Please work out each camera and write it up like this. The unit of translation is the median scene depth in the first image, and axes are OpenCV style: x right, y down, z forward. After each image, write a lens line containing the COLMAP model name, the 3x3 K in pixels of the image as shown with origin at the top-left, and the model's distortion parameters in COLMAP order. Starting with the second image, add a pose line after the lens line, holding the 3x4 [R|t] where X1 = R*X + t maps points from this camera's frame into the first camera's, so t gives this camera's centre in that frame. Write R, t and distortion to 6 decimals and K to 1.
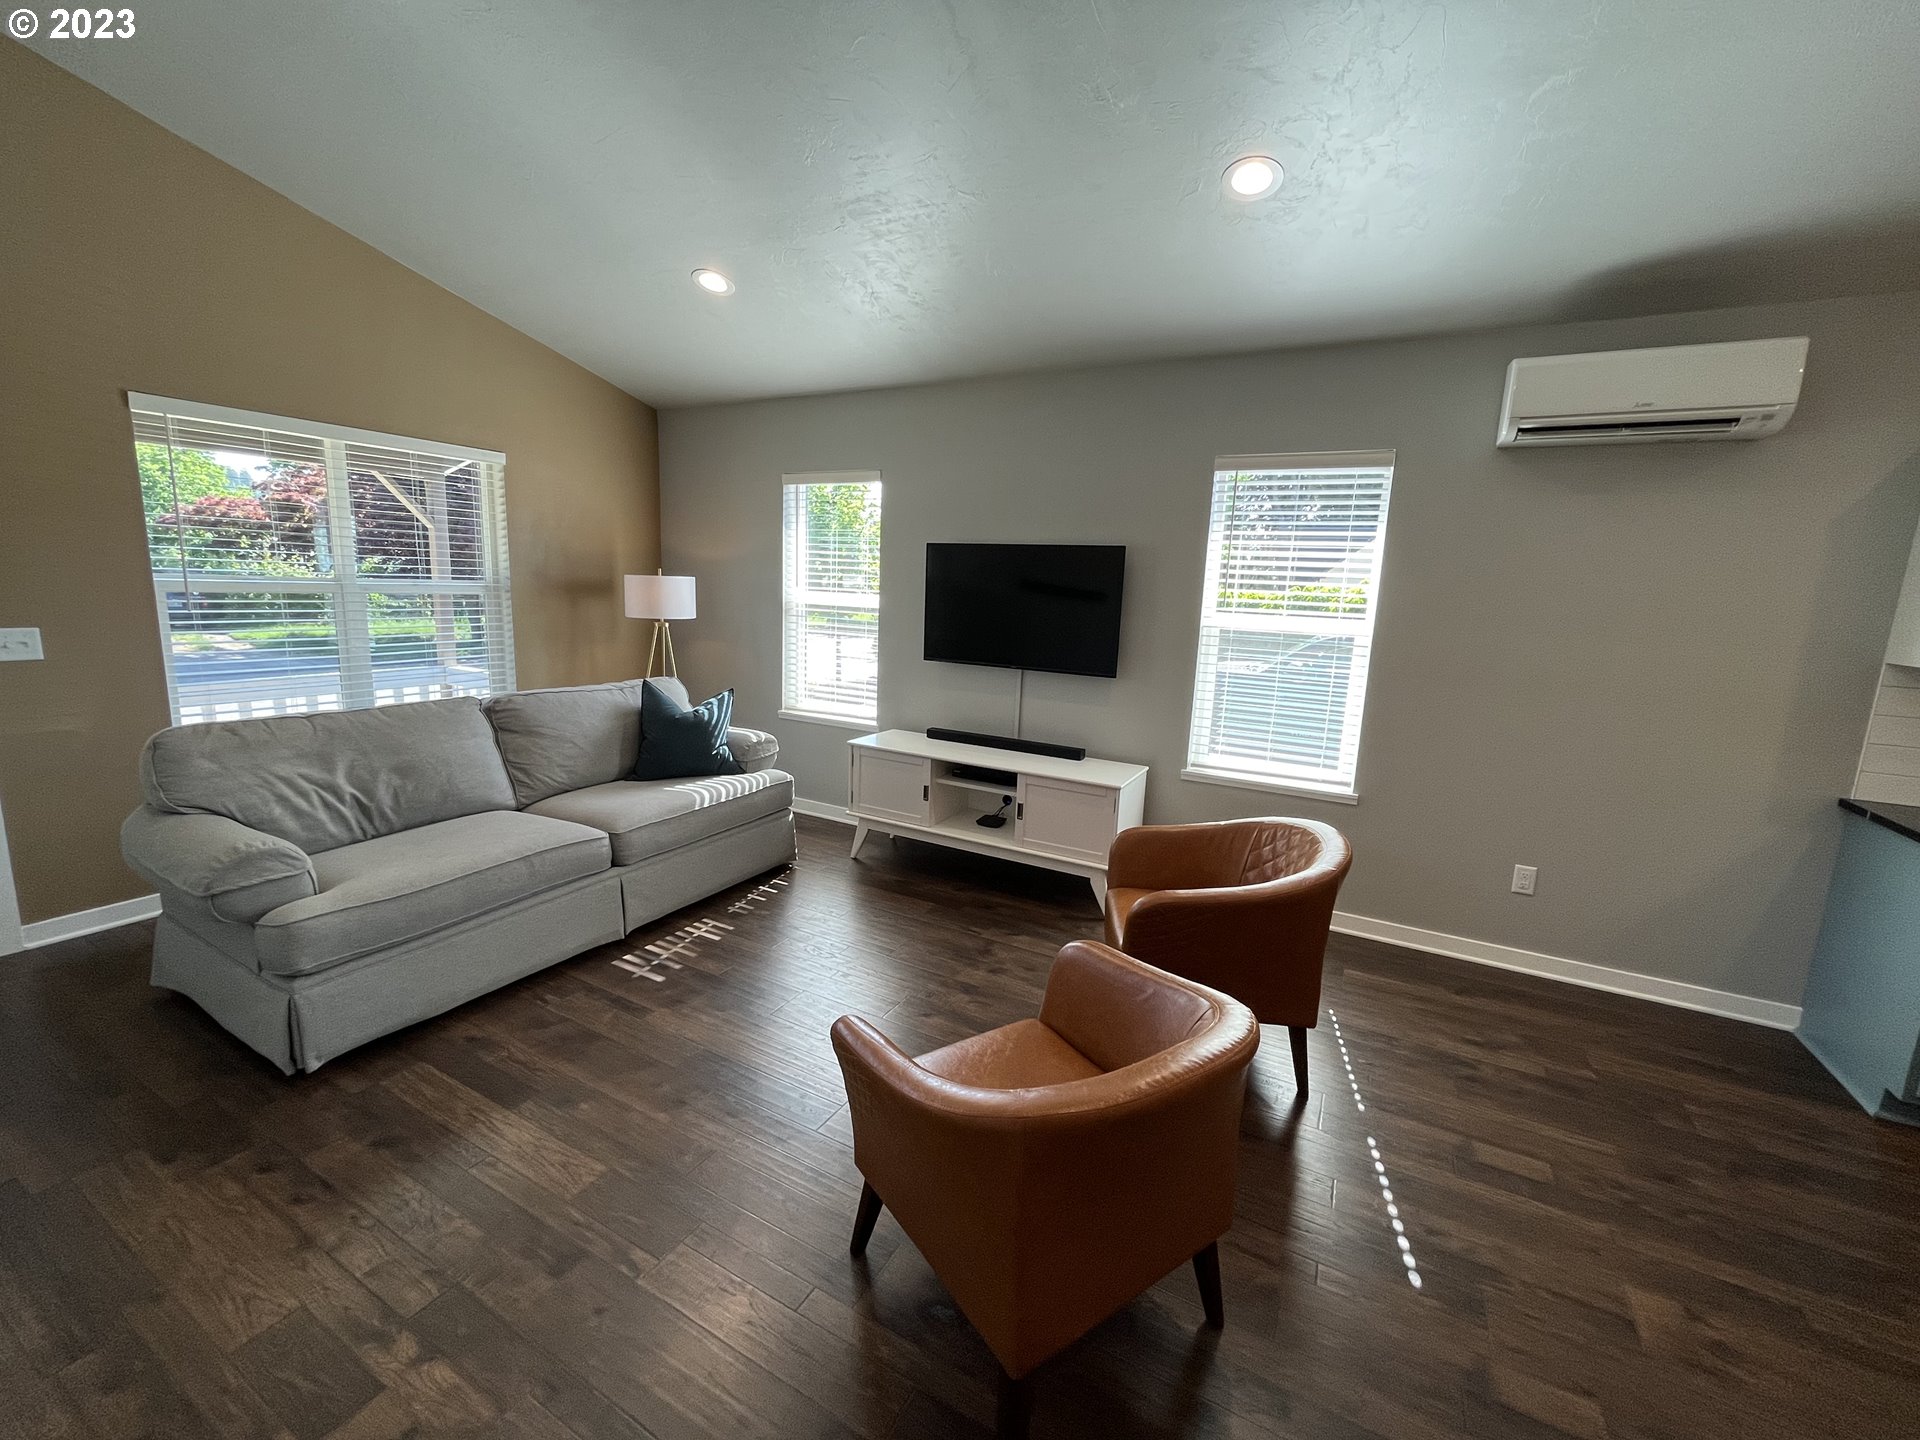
lens RADIAL K [[789.5, 0, 957.2], [0, 789.5, 702.2], [0, 0, 1]] dist [0.009873, 0.000187]
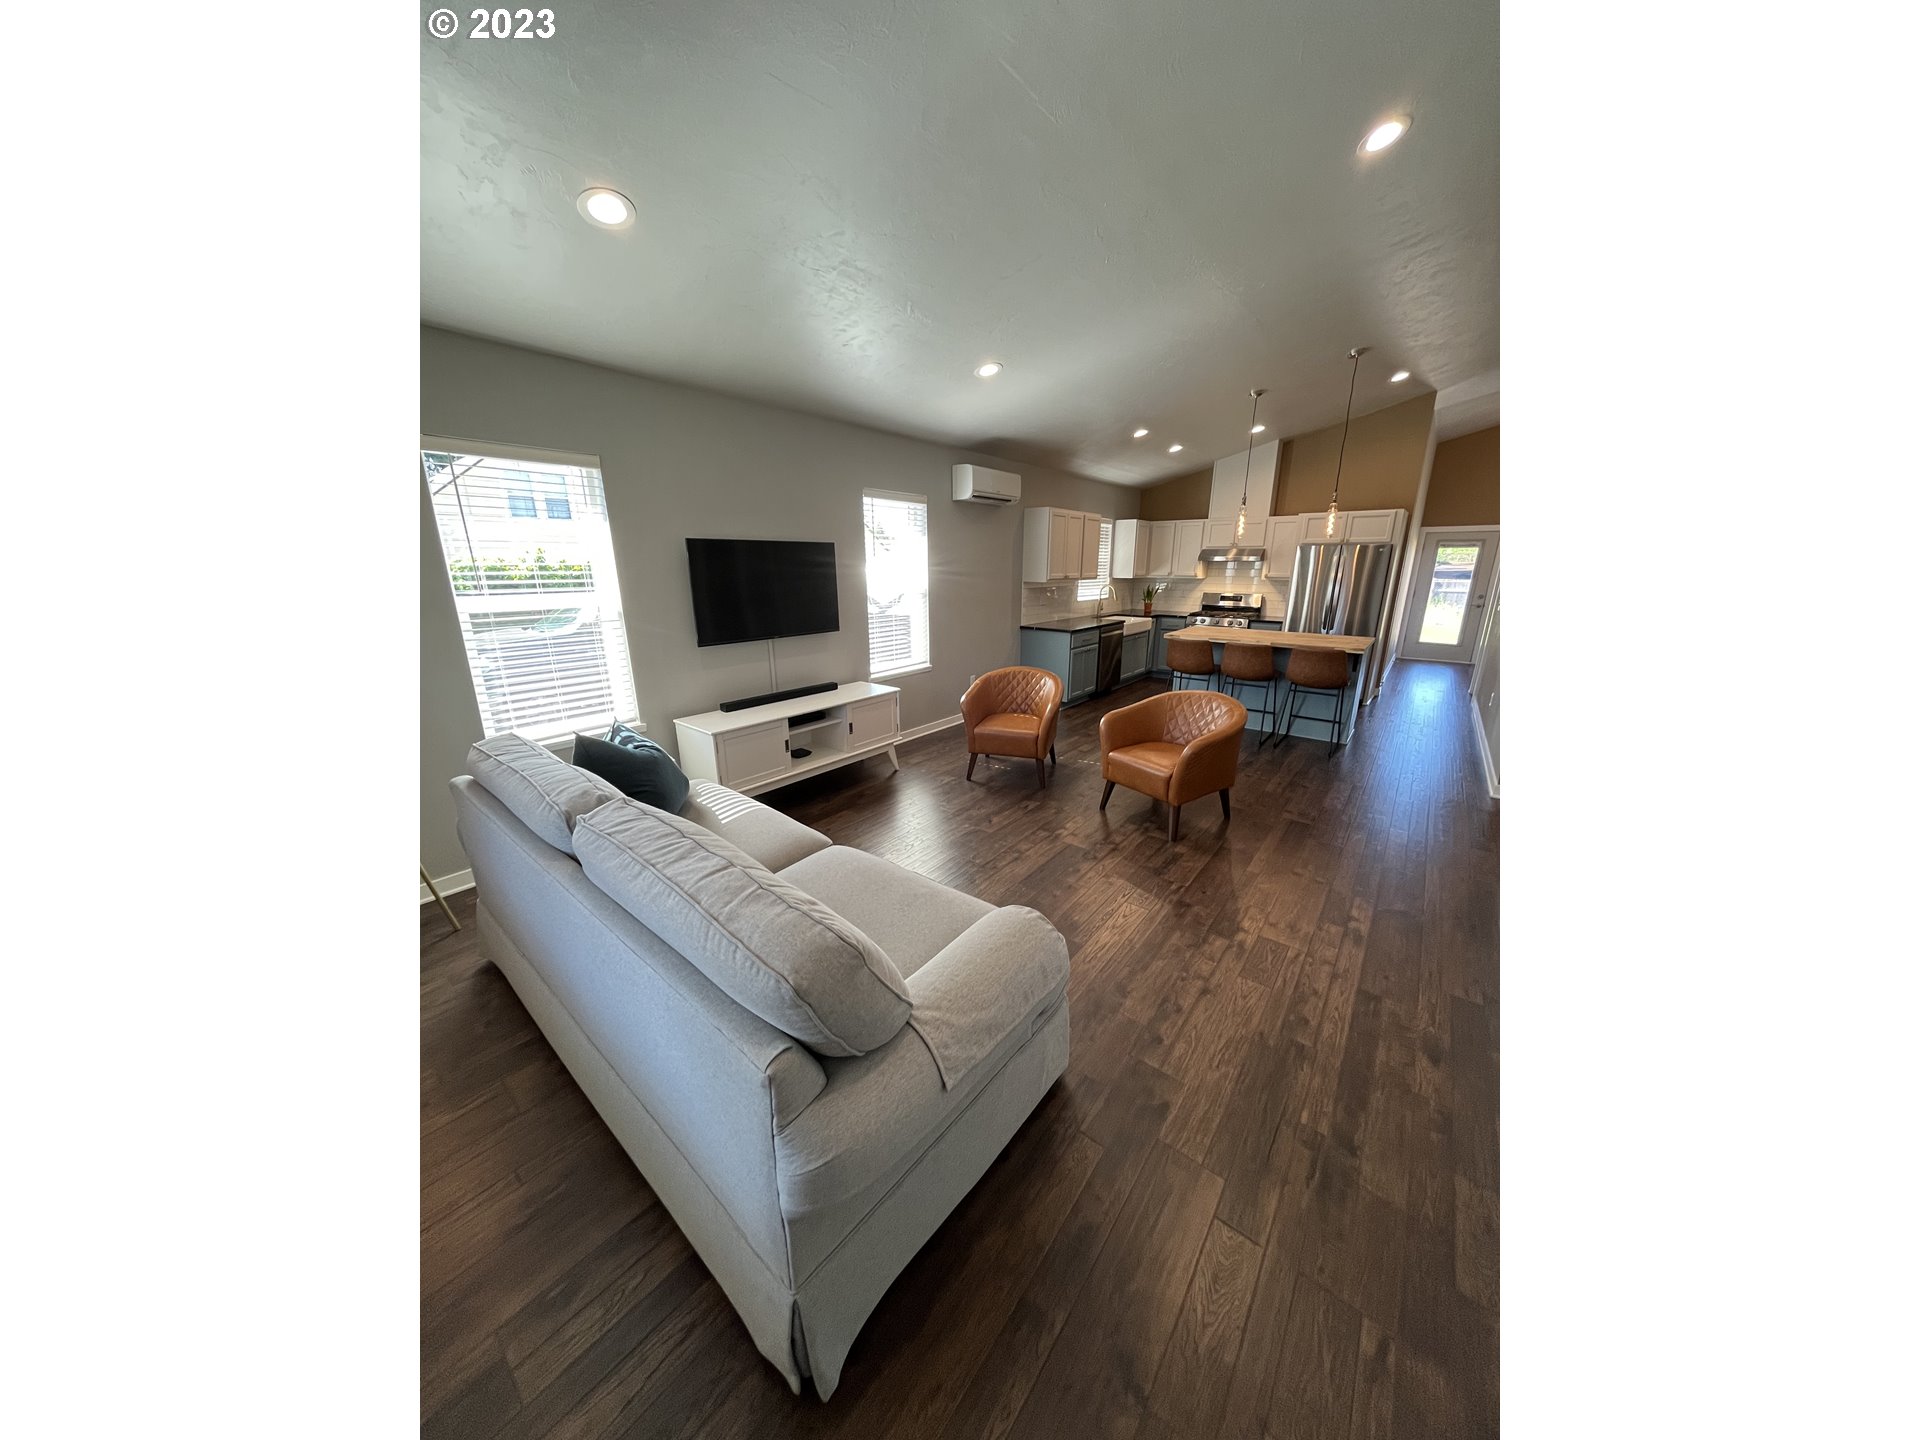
lens RADIAL K [[581.6, 0, 967.7], [0, 581.6, 722.0], [0, 0, 1]] dist [-0.001066, -0.000026]
pose [[0.165227, -0.296627, 0.940591, -1.168437], [0.171684, 0.947789, 0.268738, -0.166148], [-0.971197, 0.117082, 0.207527, 0.726353]]
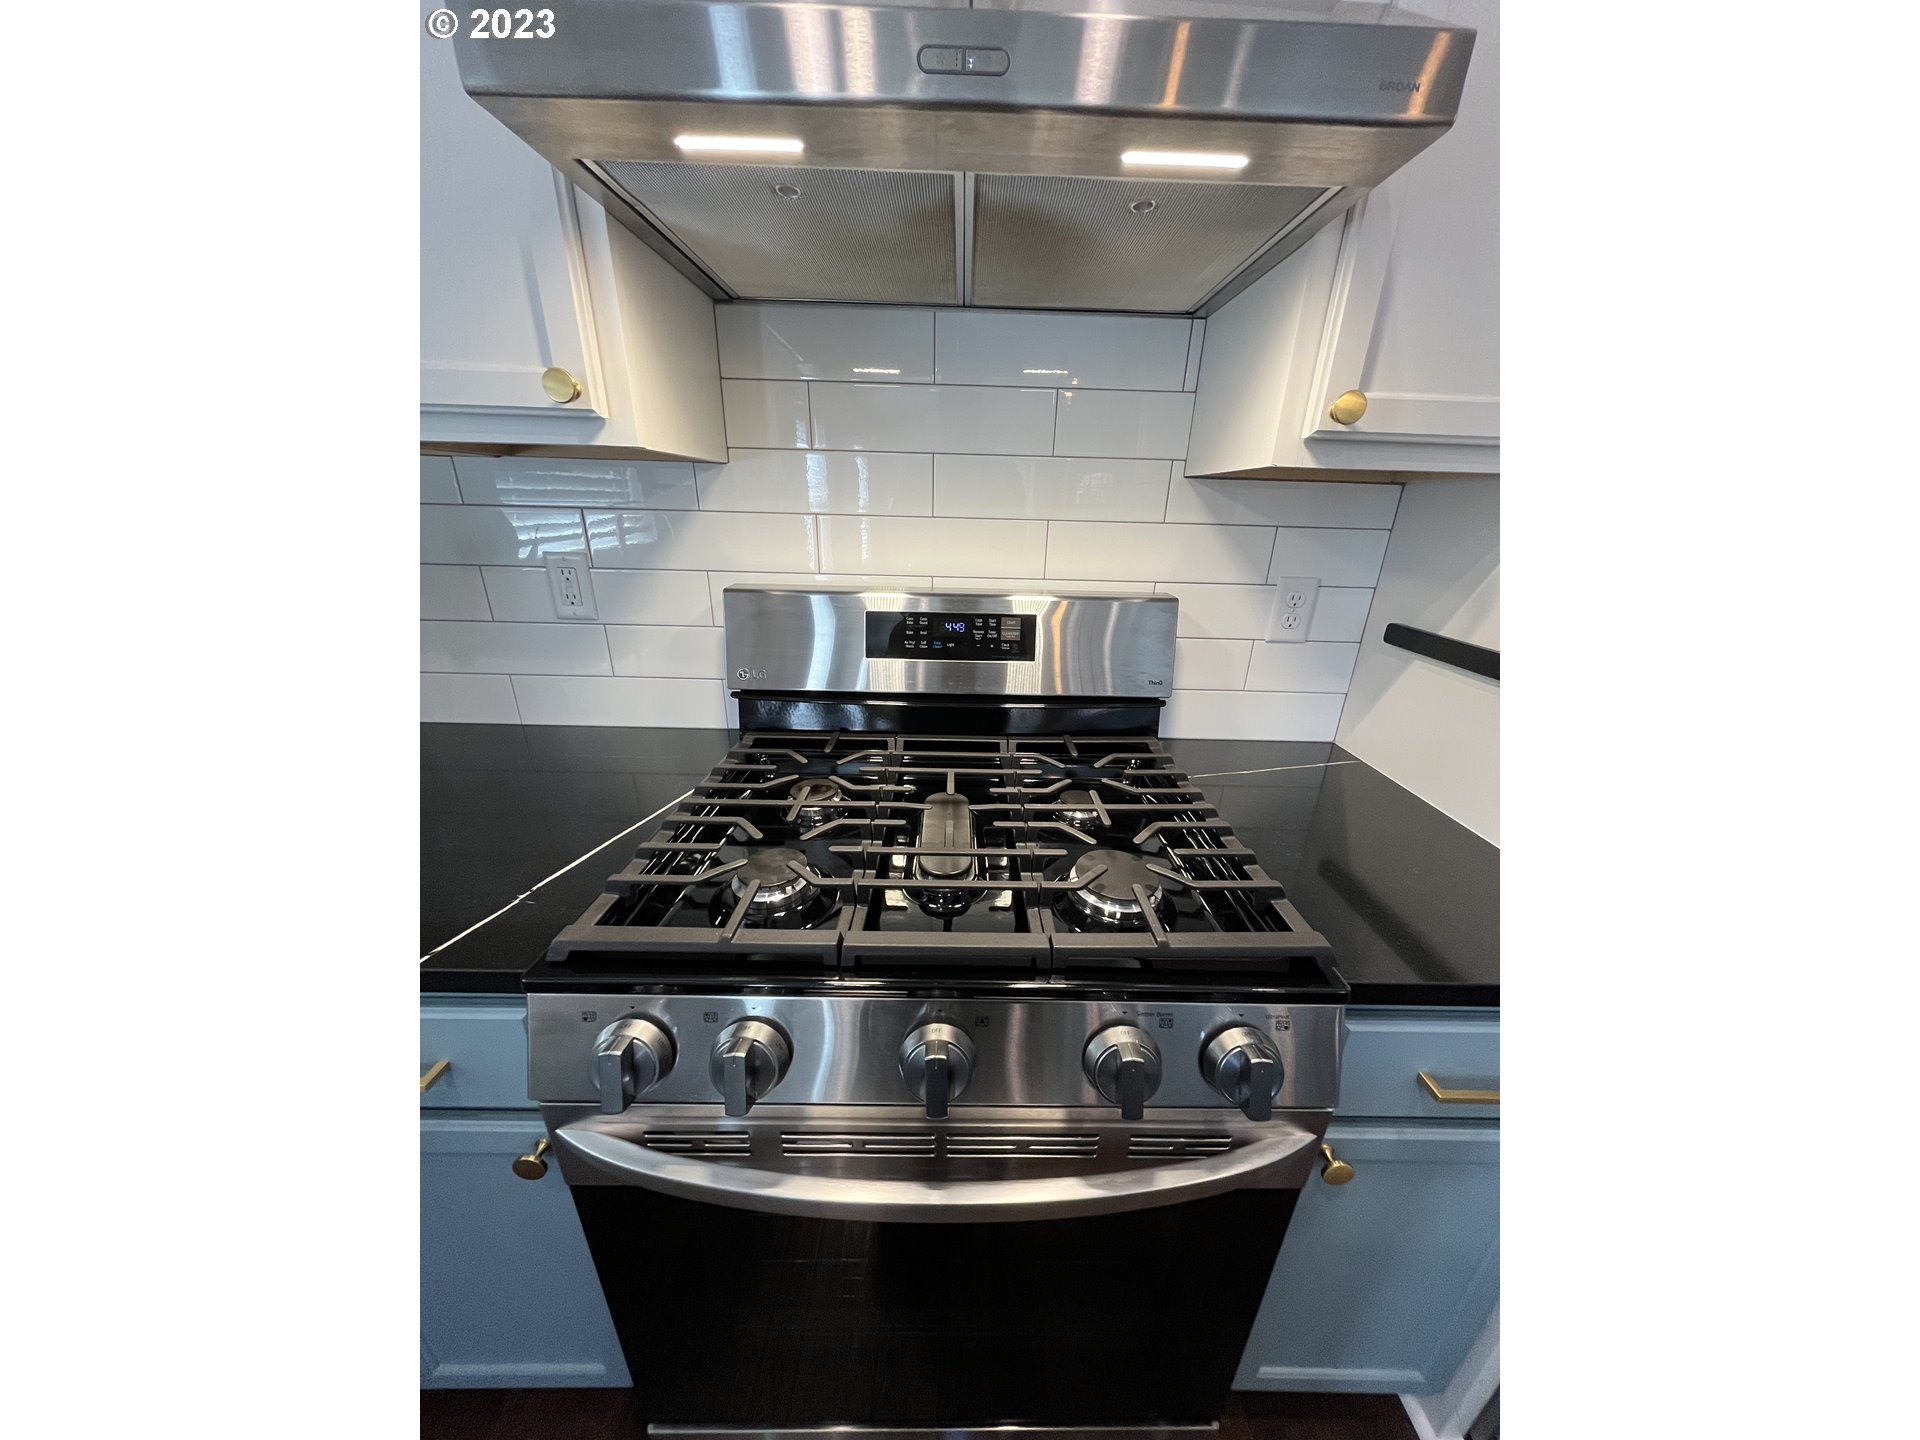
lens RADIAL K [[581.6, 0, 967.7], [0, 581.6, 722.0], [0, 0, 1]] dist [-0.001066, -0.000026]
pose [[-0.494263, -0.355288, 0.793394, 1.415903], [0.103384, 0.882168, 0.459447, 0.112984], [-0.863143, 0.309112, -0.399292, 0.182132]]
